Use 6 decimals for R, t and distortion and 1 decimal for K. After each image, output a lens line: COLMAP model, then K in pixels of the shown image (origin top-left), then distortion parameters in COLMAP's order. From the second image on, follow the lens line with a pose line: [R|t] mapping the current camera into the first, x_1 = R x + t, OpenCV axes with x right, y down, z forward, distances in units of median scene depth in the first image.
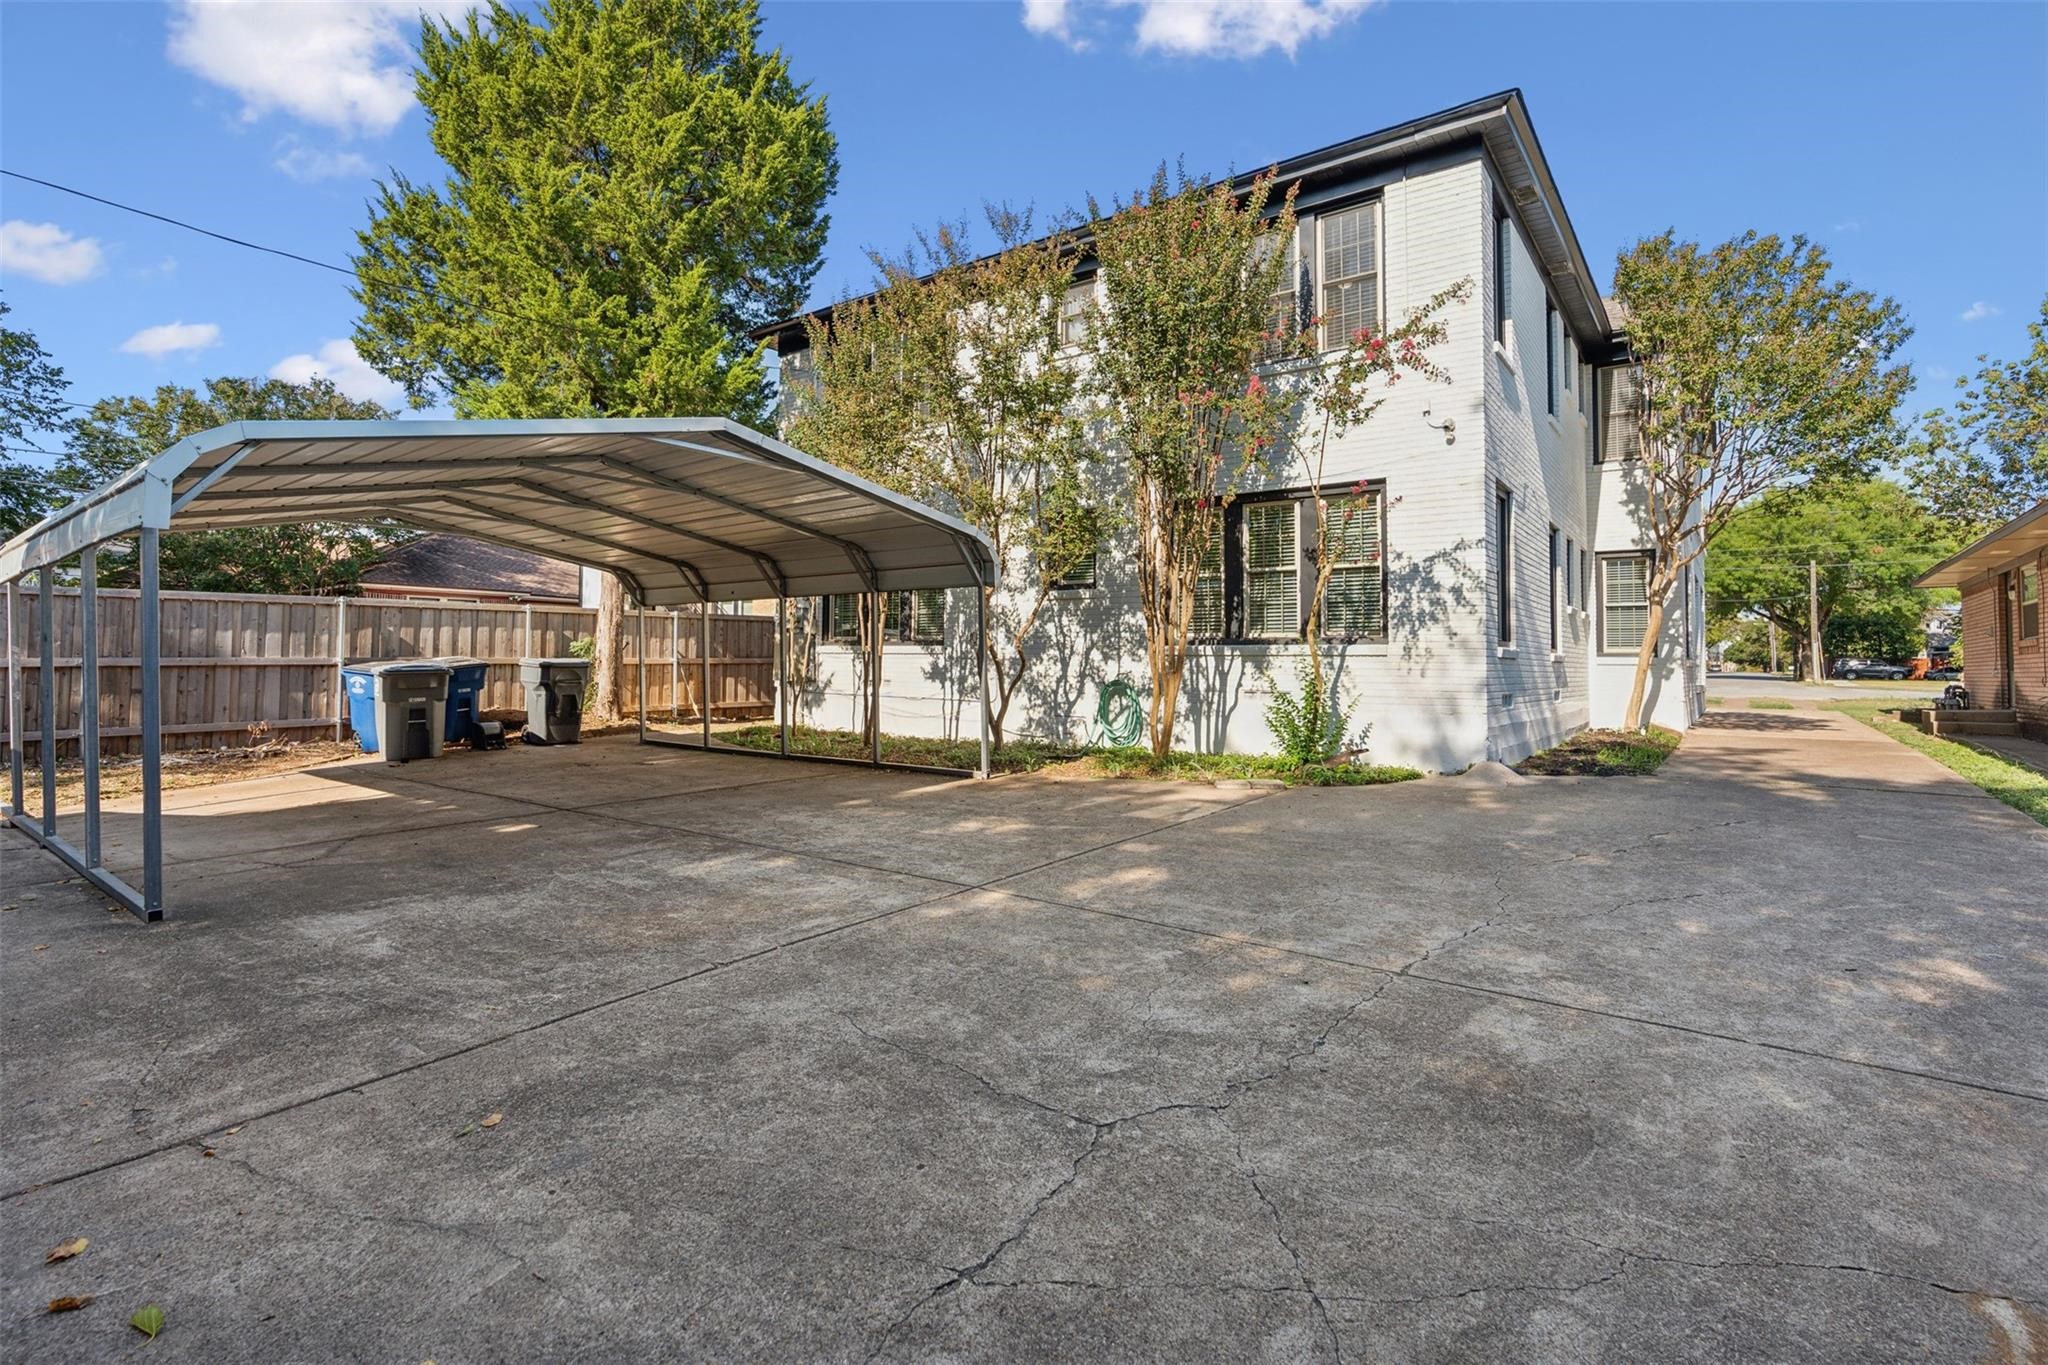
lens RADIAL K [[929.8, 0, 1021.7], [0, 929.8, 669.6], [0, 0, 1]] dist [-0.008883, 0.003680]
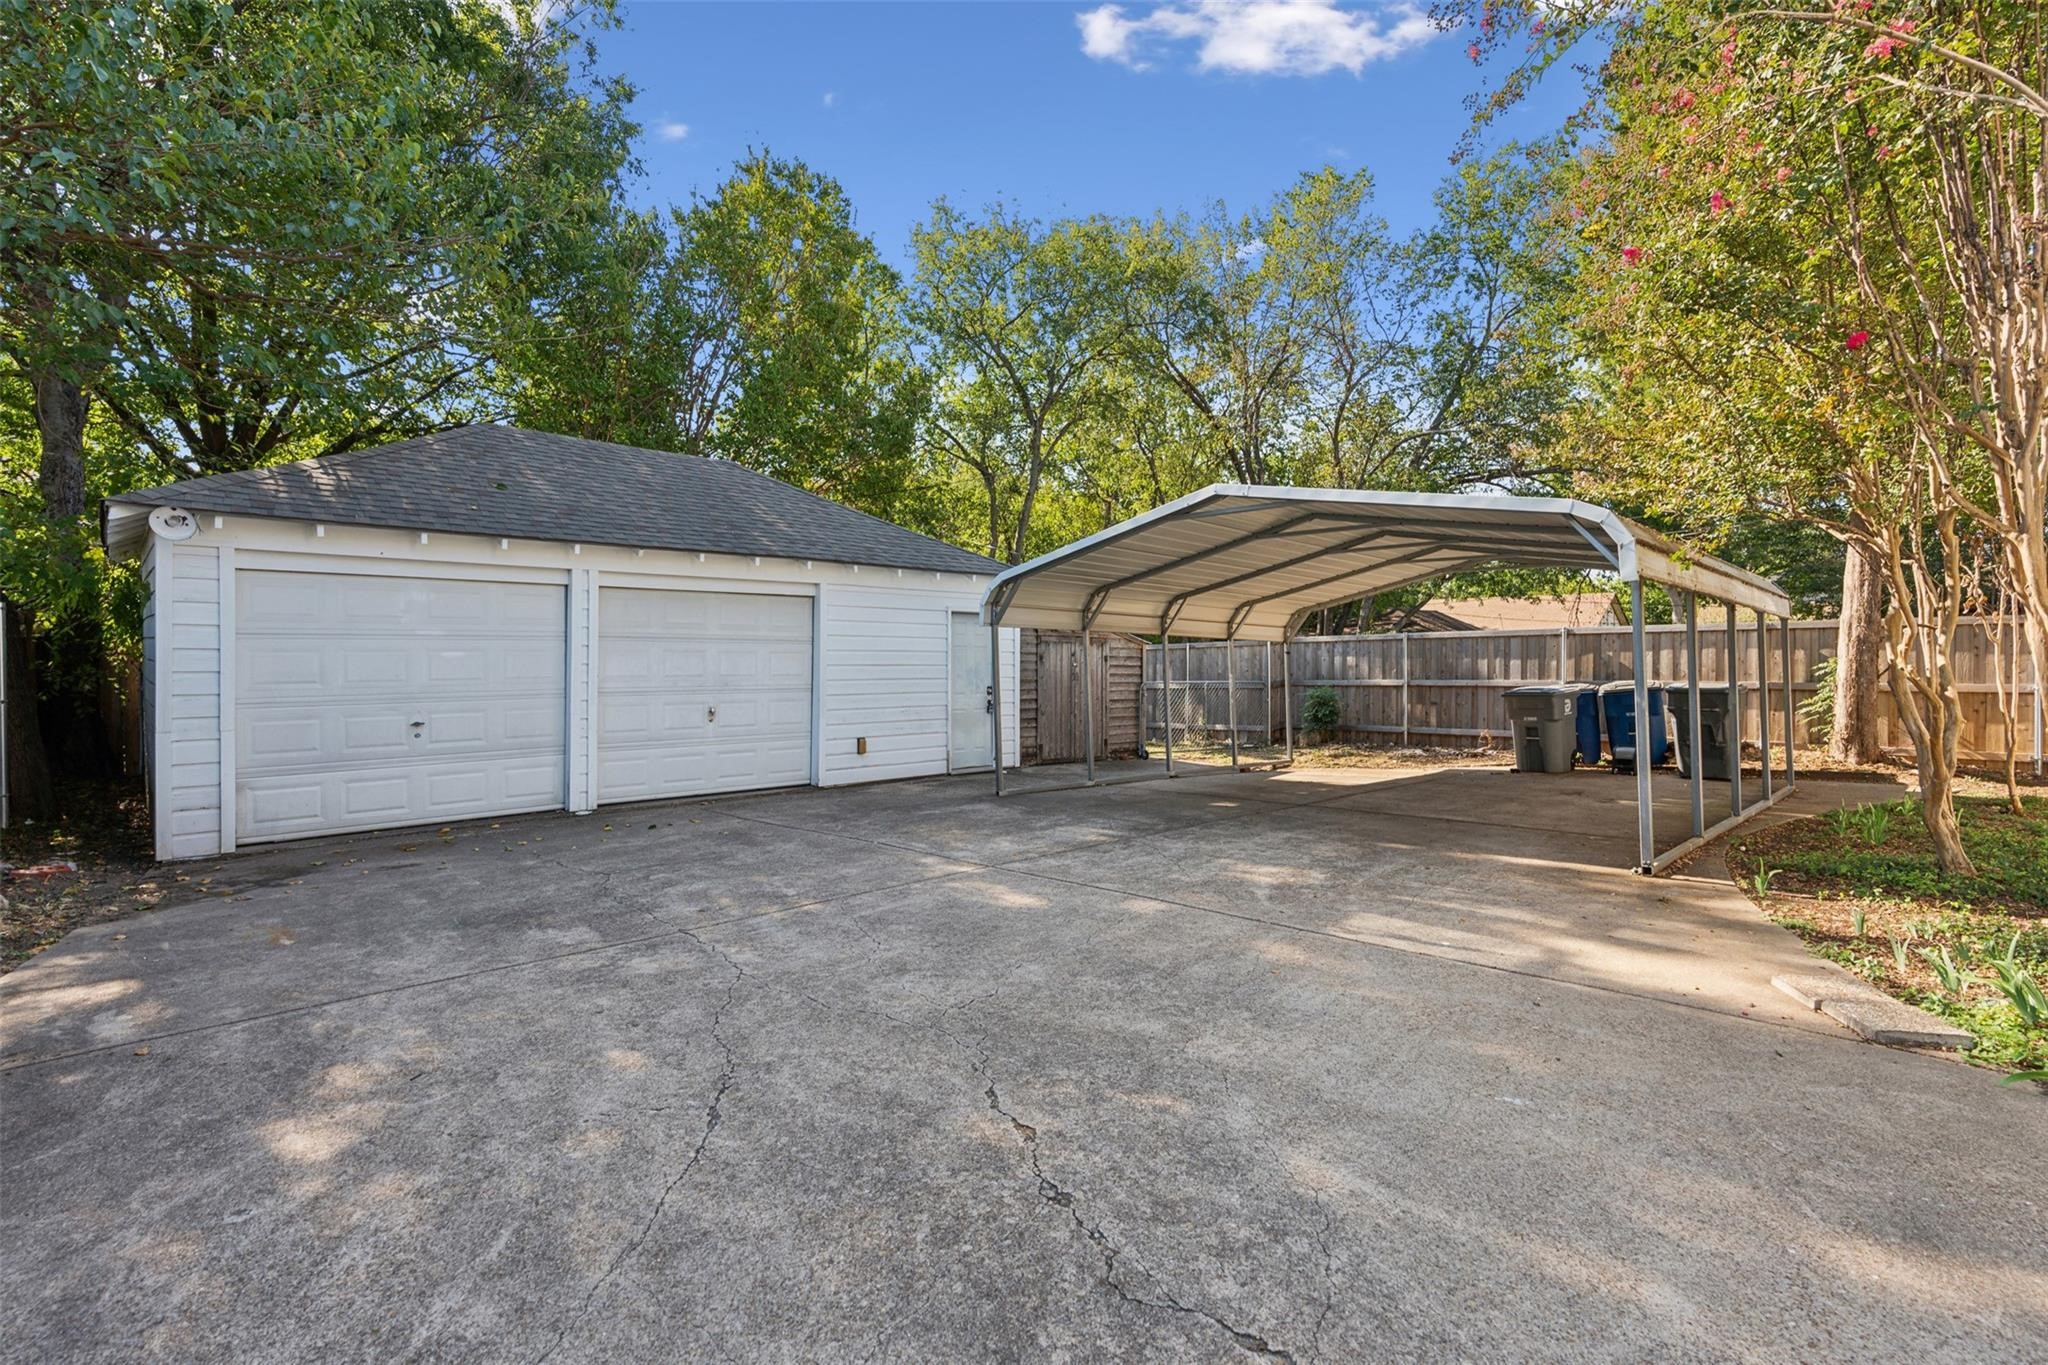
lens RADIAL K [[929.8, 0, 1020.5], [0, 929.8, 670.2], [0, 0, 1]] dist [-0.008883, 0.003680]
pose [[-0.122495, -0.005333, -0.992455, 1.633927], [-0.013498, 0.999902, -0.003707, -0.040824], [0.992377, 0.012942, -0.122555, 1.613540]]
